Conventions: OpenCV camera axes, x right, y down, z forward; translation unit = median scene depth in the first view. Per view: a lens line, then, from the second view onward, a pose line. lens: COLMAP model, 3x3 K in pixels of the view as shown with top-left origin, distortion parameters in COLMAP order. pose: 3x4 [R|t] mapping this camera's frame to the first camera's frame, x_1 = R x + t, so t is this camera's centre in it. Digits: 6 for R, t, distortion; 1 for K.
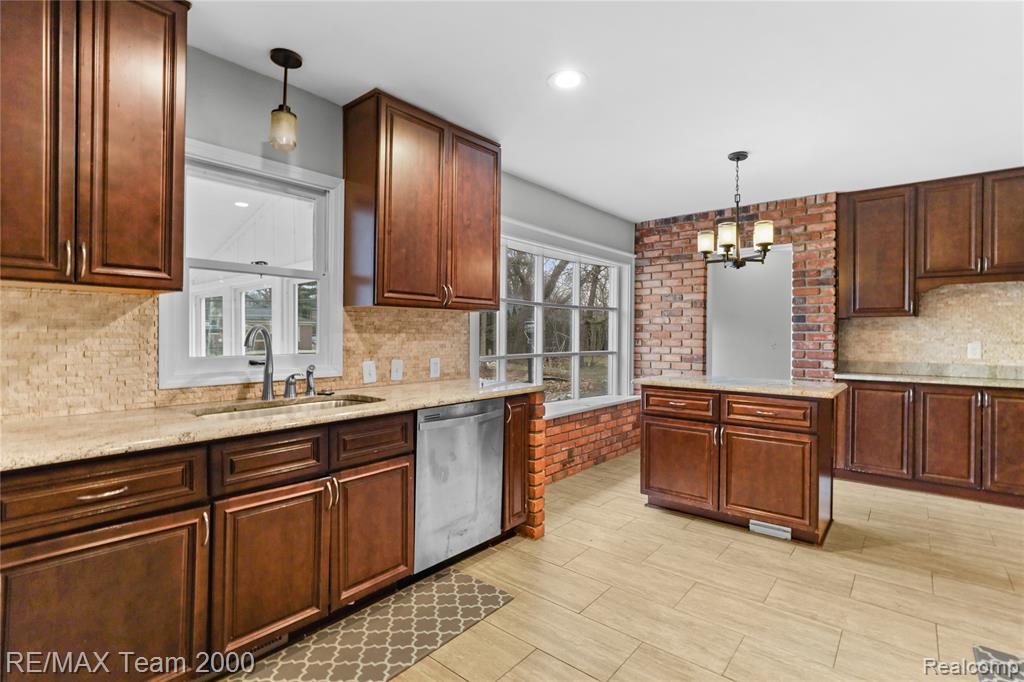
lens RADIAL K [[483.5, 0, 512.6], [0, 483.5, 336.9], [0, 0, 1]] dist [-0.018824, 0.008004]
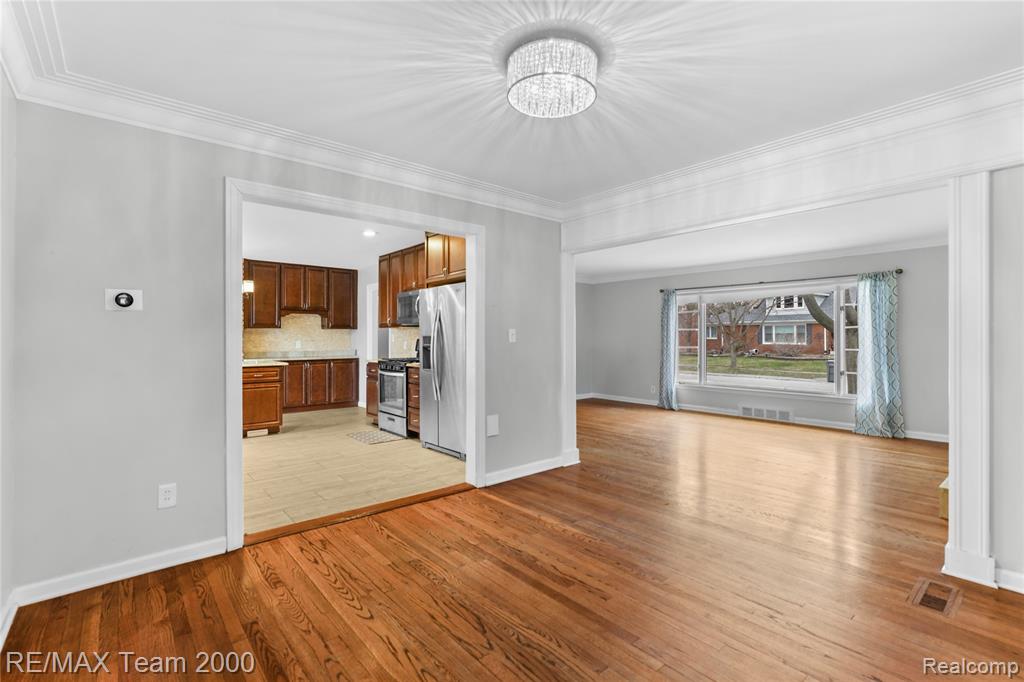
lens RADIAL K [[475.8, 0, 517.1], [0, 475.8, 337.3], [0, 0, 1]] dist [-0.004038, -0.000256]
pose [[0.172250, -0.004772, 0.985042, -1.247341], [0.006751, 0.999971, 0.003663, -0.006524], [-0.985030, 0.006019, 0.172277, -0.432650]]
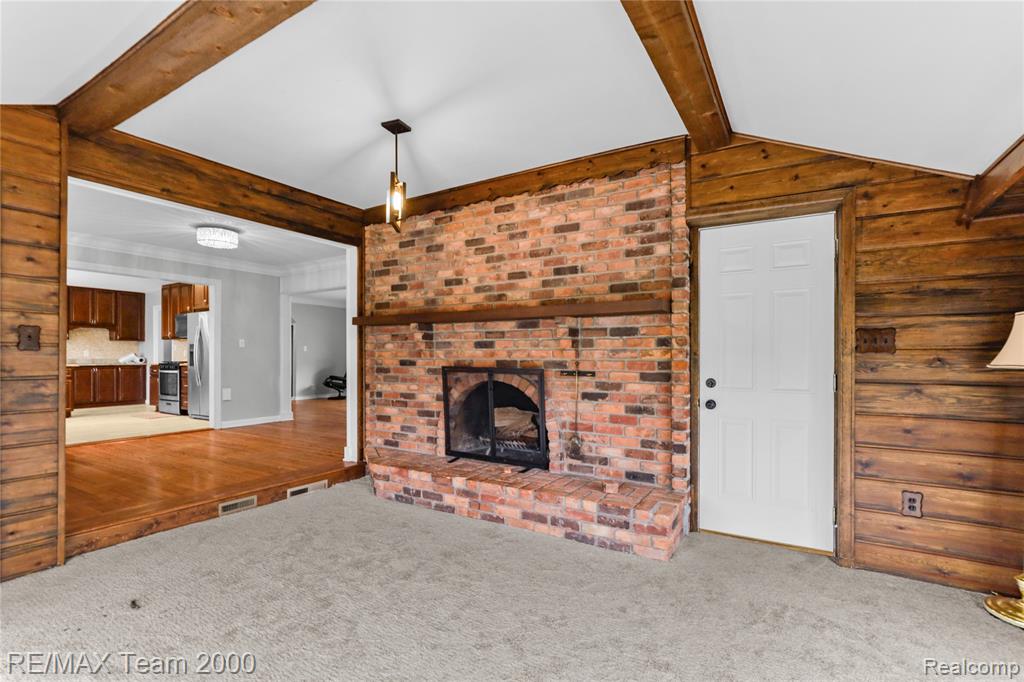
lens RADIAL K [[472.8, 0, 509.7], [0, 472.8, 355.9], [0, 0, 1]] dist [-0.001990, 0.000138]
pose [[-0.135635, -0.005172, 0.990745, -2.433115], [0.005002, 0.999970, 0.005905, 0.051118], [-0.990746, 0.005757, -0.135605, -1.200563]]
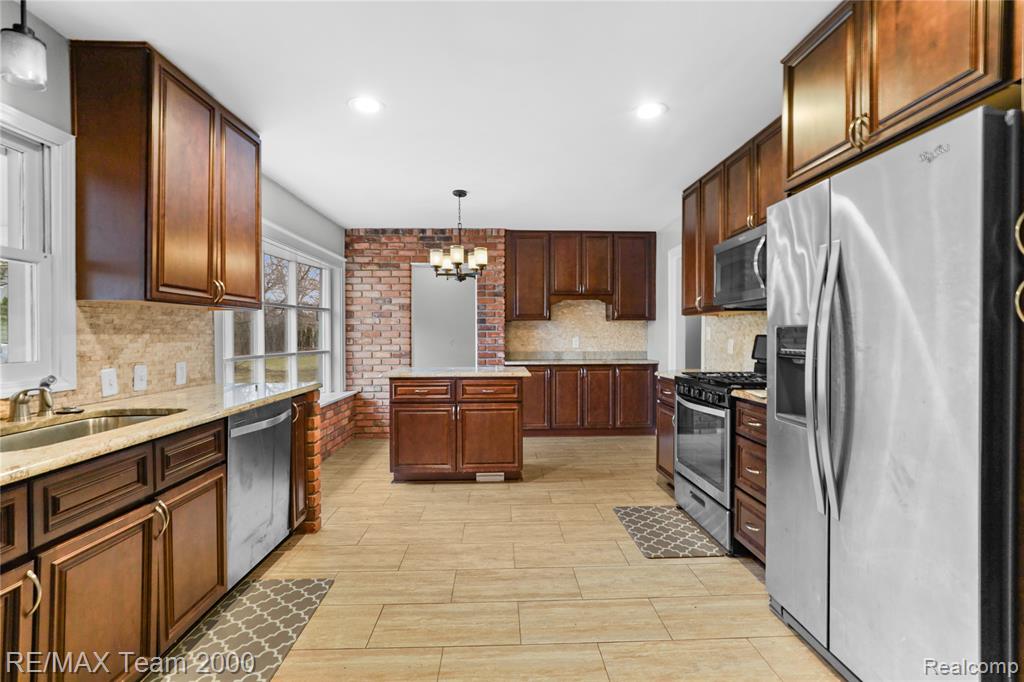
lens RADIAL K [[472.1, 0, 512.3], [0, 472.1, 343.0], [0, 0, 1]] dist [-0.005940, 0.000223]
pose [[0.747392, -0.019933, 0.664084, -0.289778], [0.010690, 0.999781, 0.017979, 0.000385], [-0.664297, -0.006338, 0.747441, -0.032310]]
